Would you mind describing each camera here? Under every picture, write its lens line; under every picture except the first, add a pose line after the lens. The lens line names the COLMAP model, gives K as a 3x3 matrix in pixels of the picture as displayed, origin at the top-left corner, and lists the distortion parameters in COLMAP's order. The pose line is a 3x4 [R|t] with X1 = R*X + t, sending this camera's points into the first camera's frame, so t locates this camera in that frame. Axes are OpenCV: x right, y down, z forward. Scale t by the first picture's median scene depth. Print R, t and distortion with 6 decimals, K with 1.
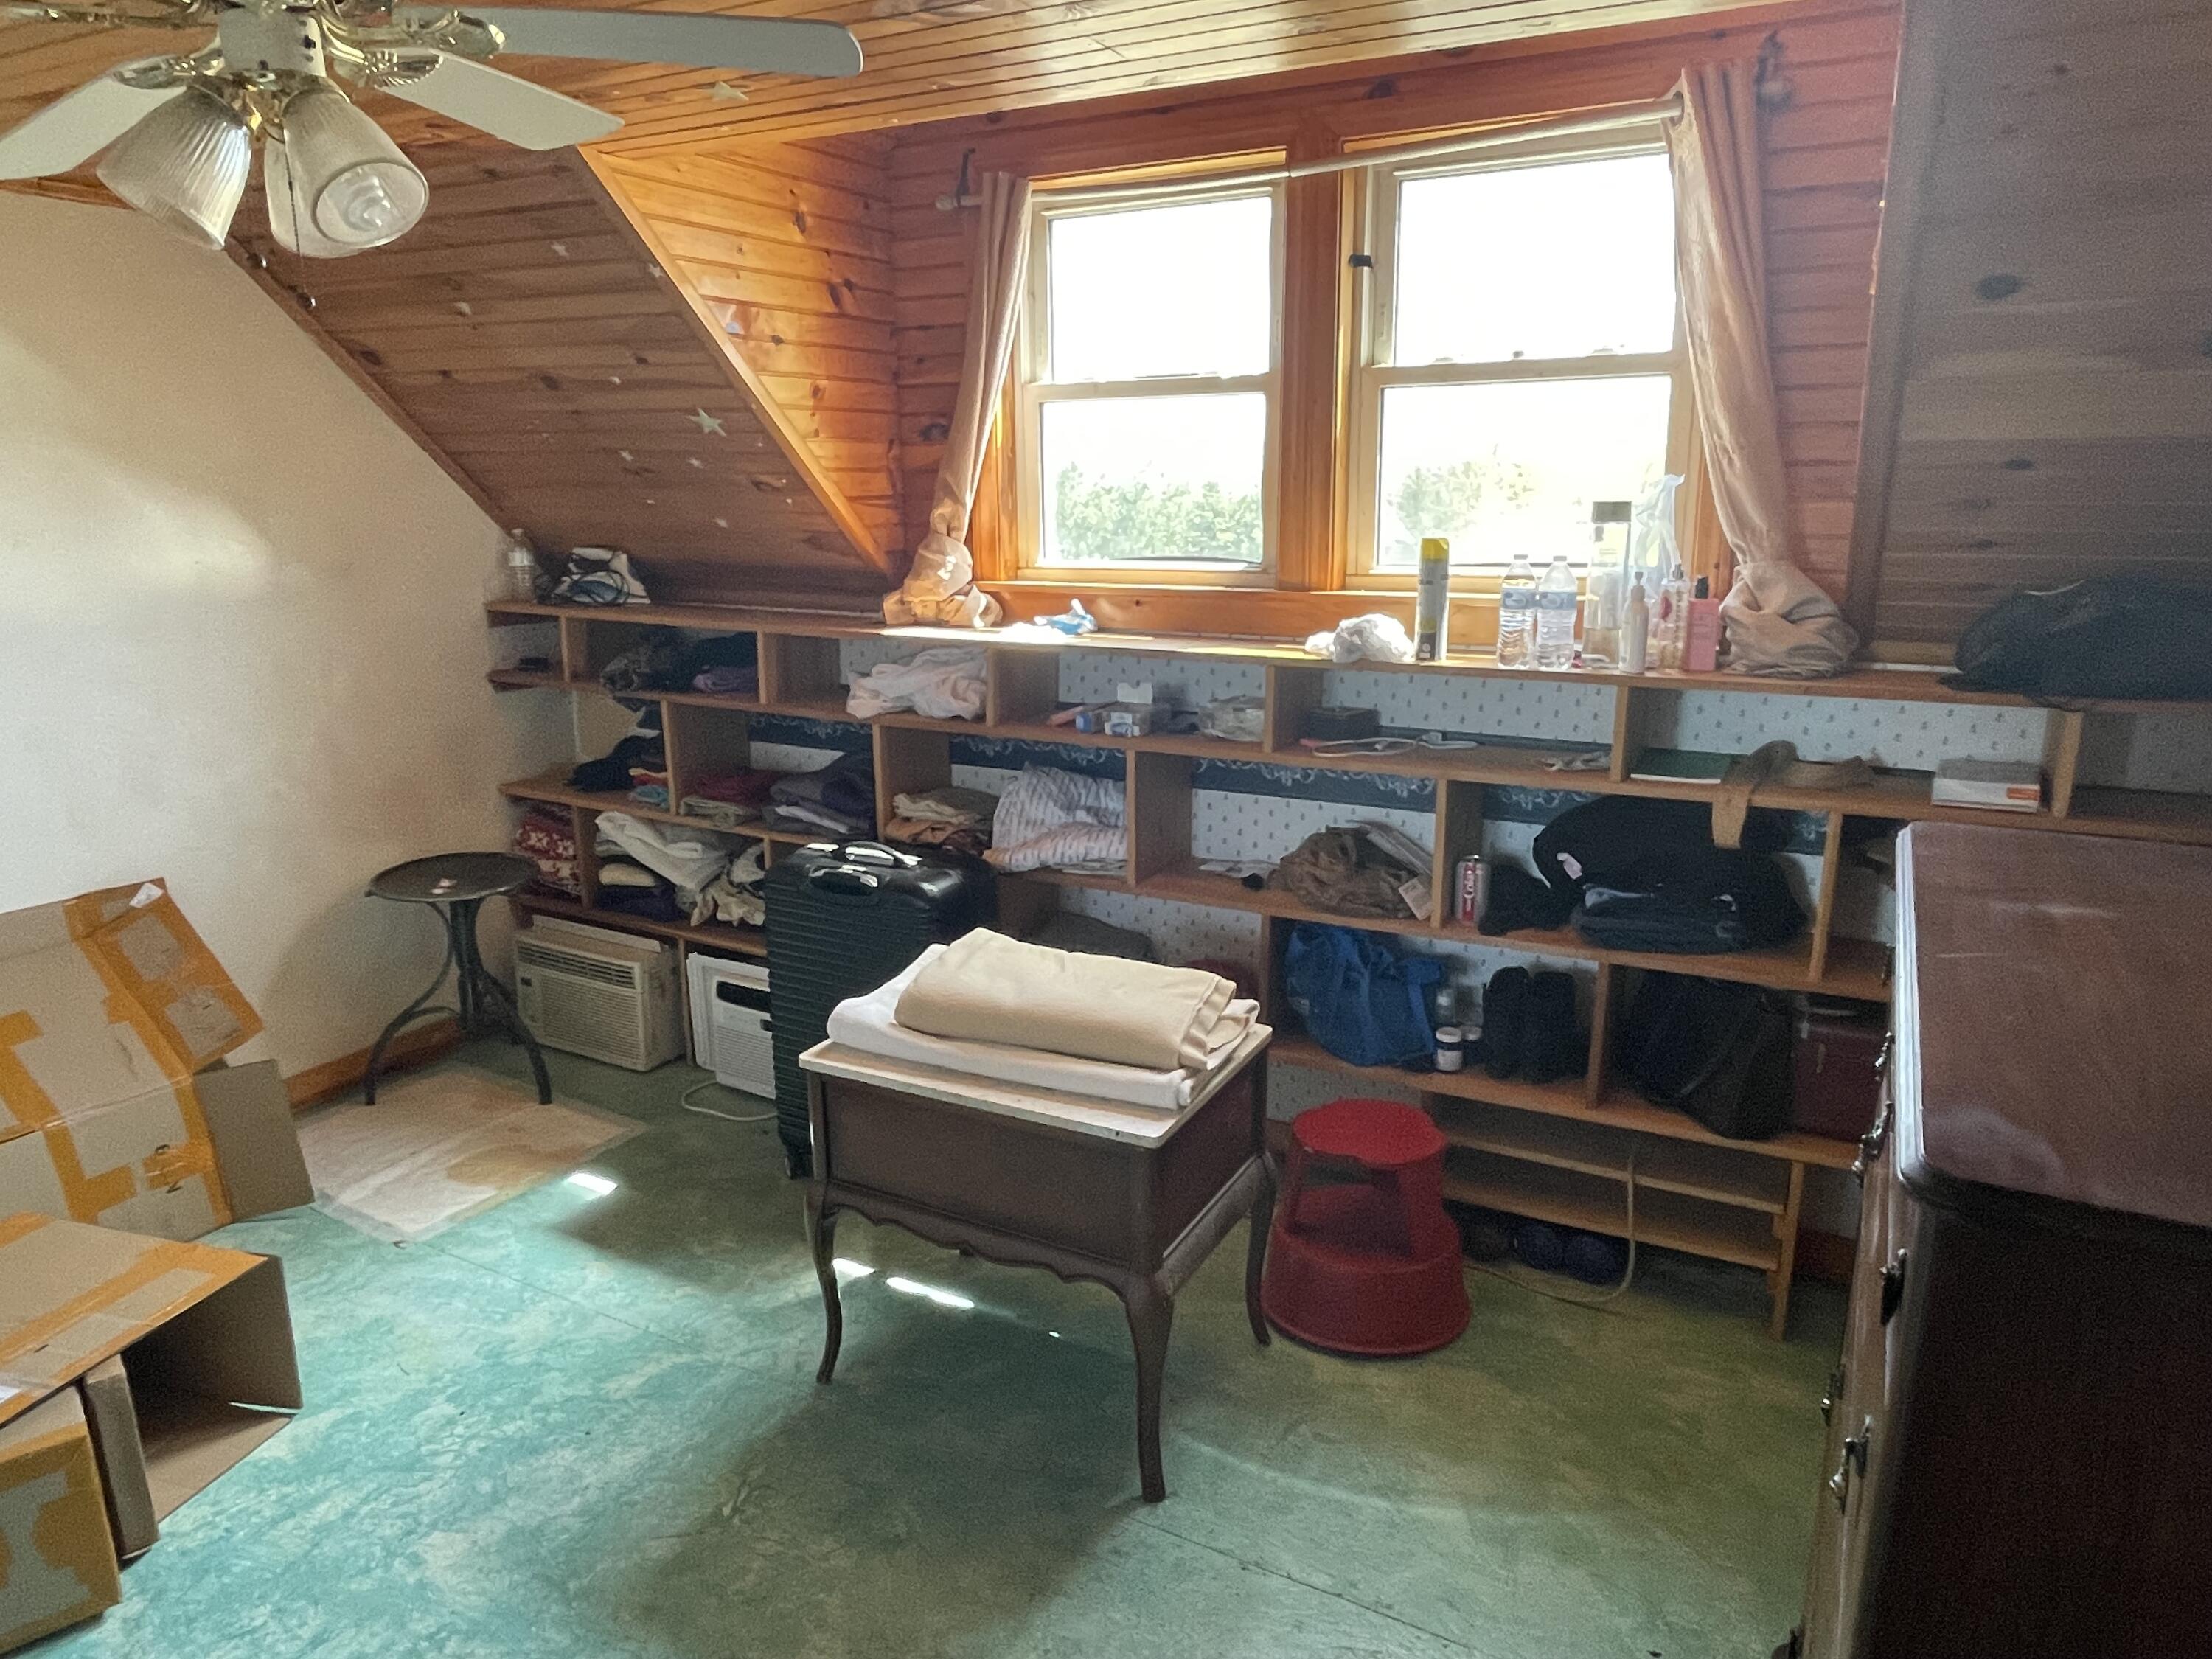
lens RADIAL K [[1467.7, 0, 1102.4], [0, 1467.7, 831.0], [0, 0, 1]] dist [0.002586, 0.002885]
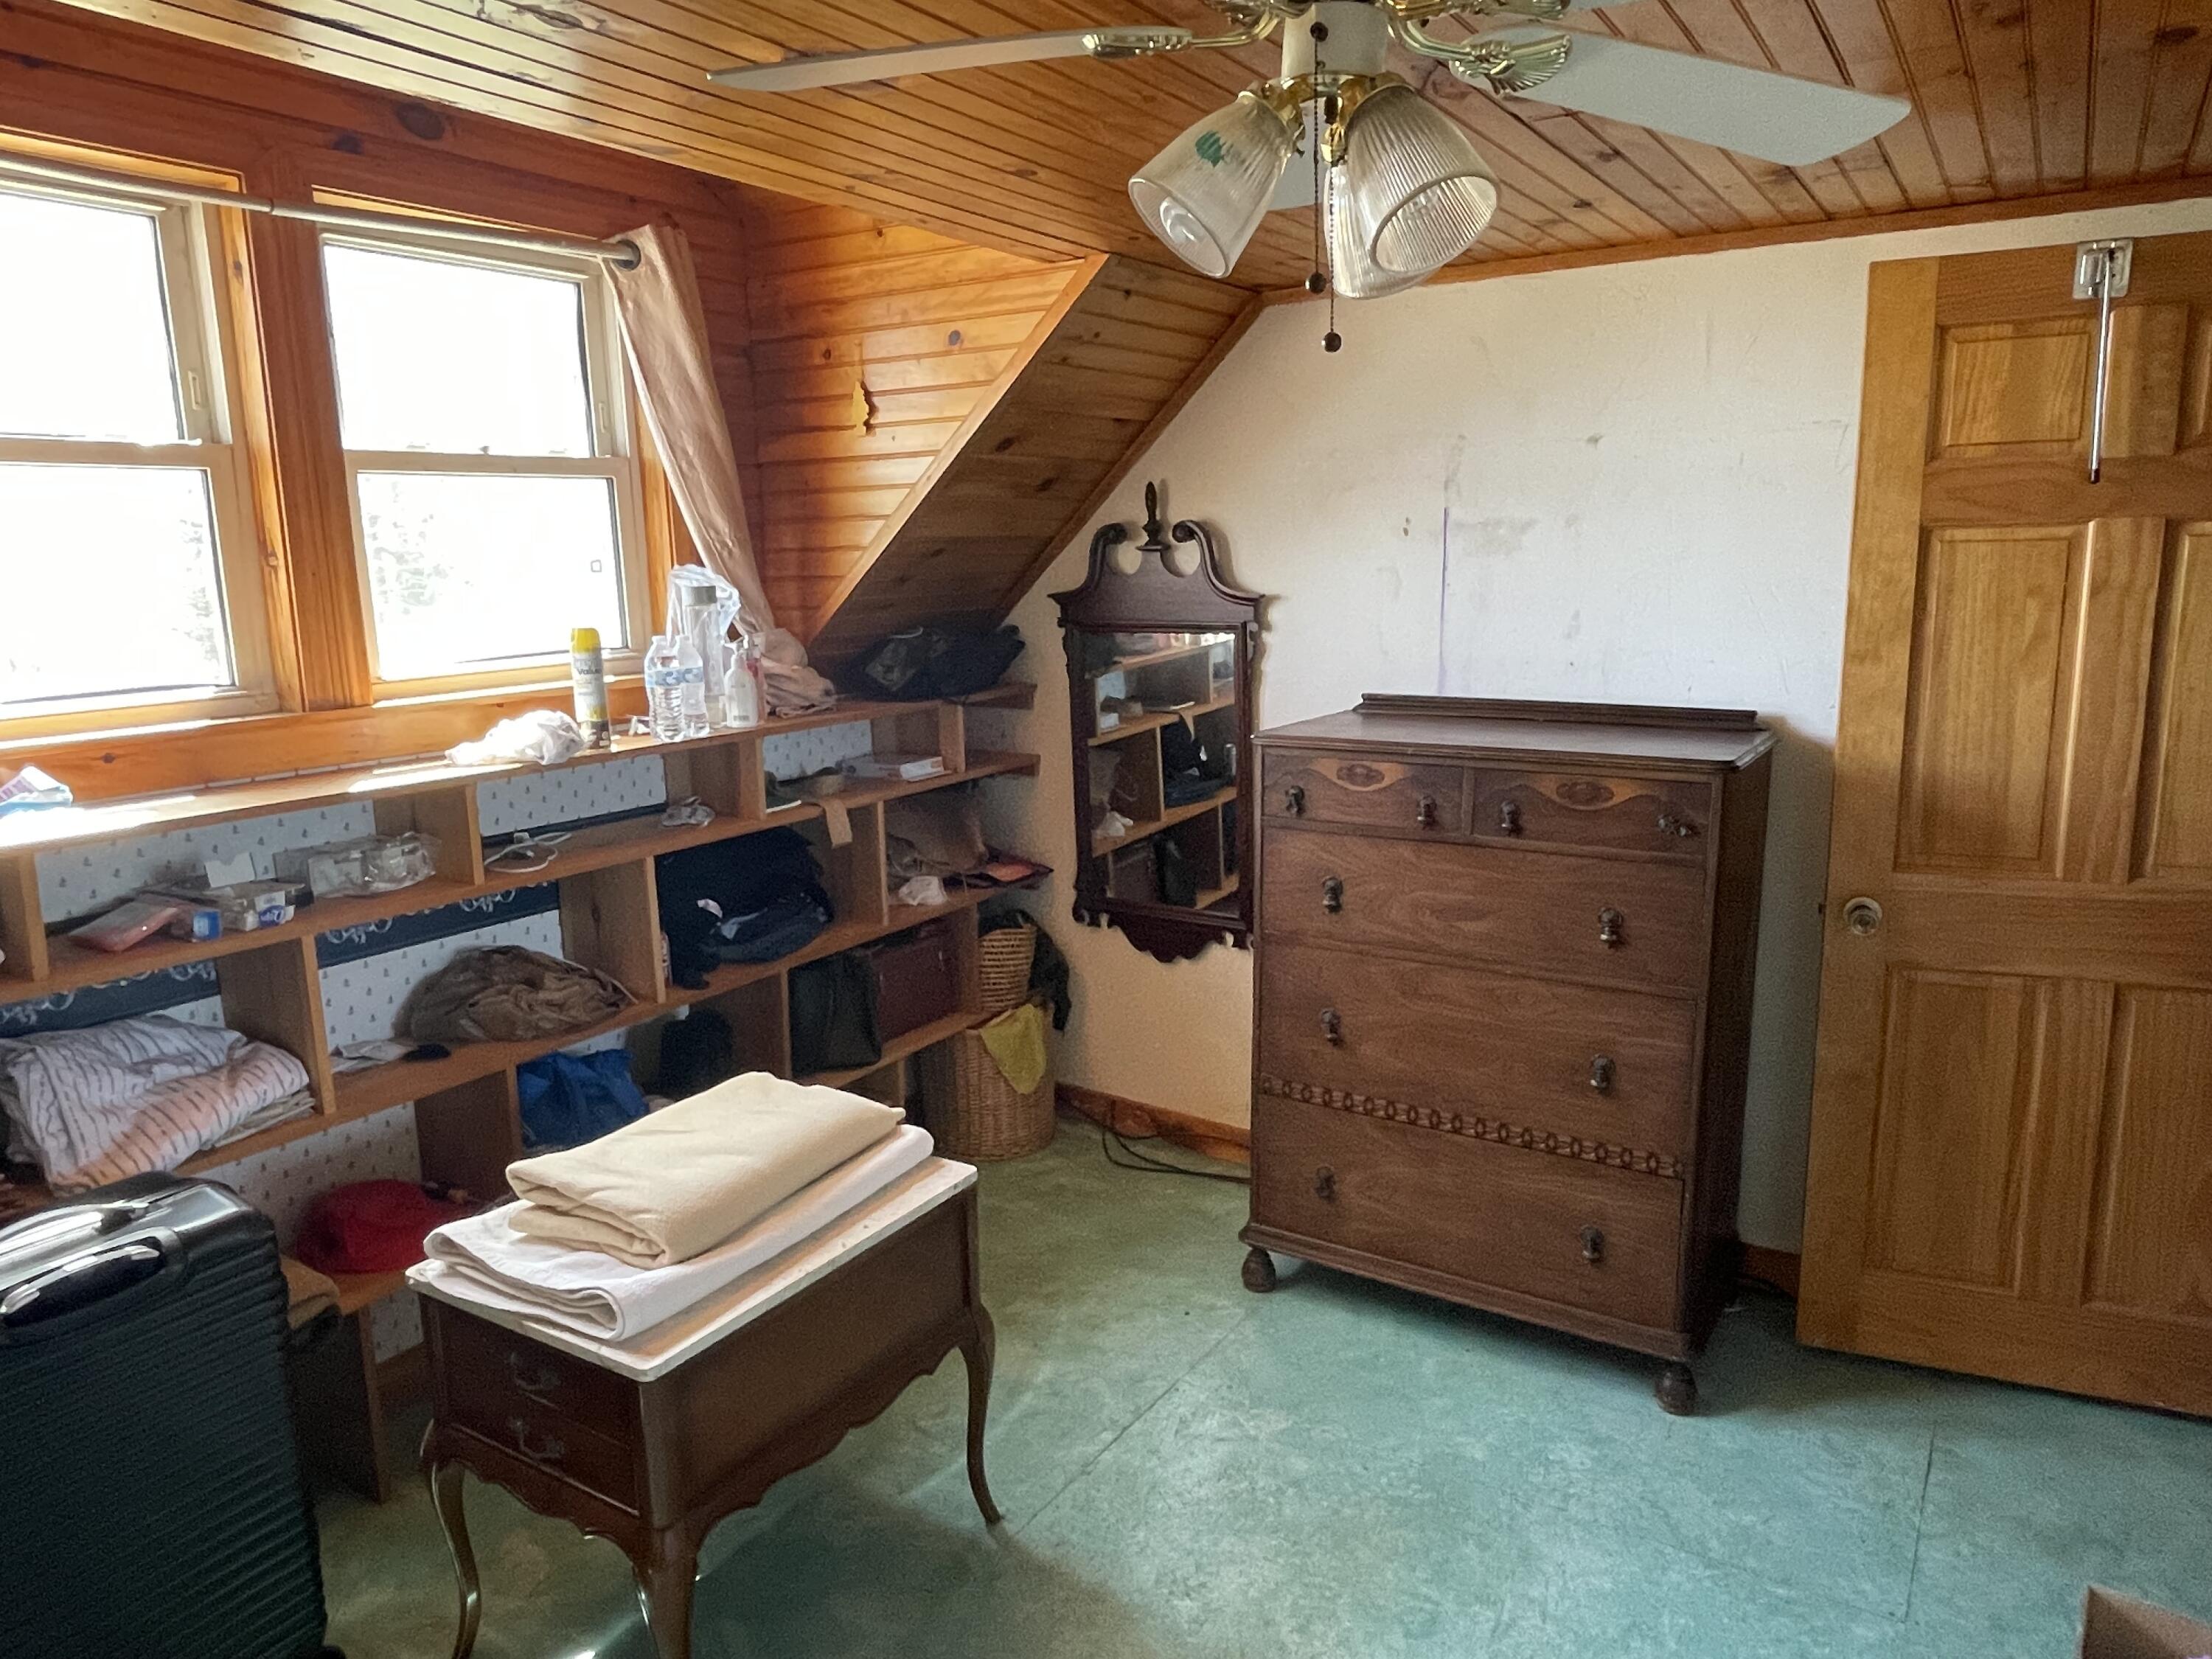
lens RADIAL K [[1467.7, 0, 1107.8], [0, 1467.7, 829.2], [0, 0, 1]] dist [0.002586, 0.002885]
pose [[0.074745, -0.182813, 0.980302, -0.677318], [0.256427, 0.953518, 0.158267, -0.121551], [-0.963669, 0.239547, 0.118149, 0.510526]]
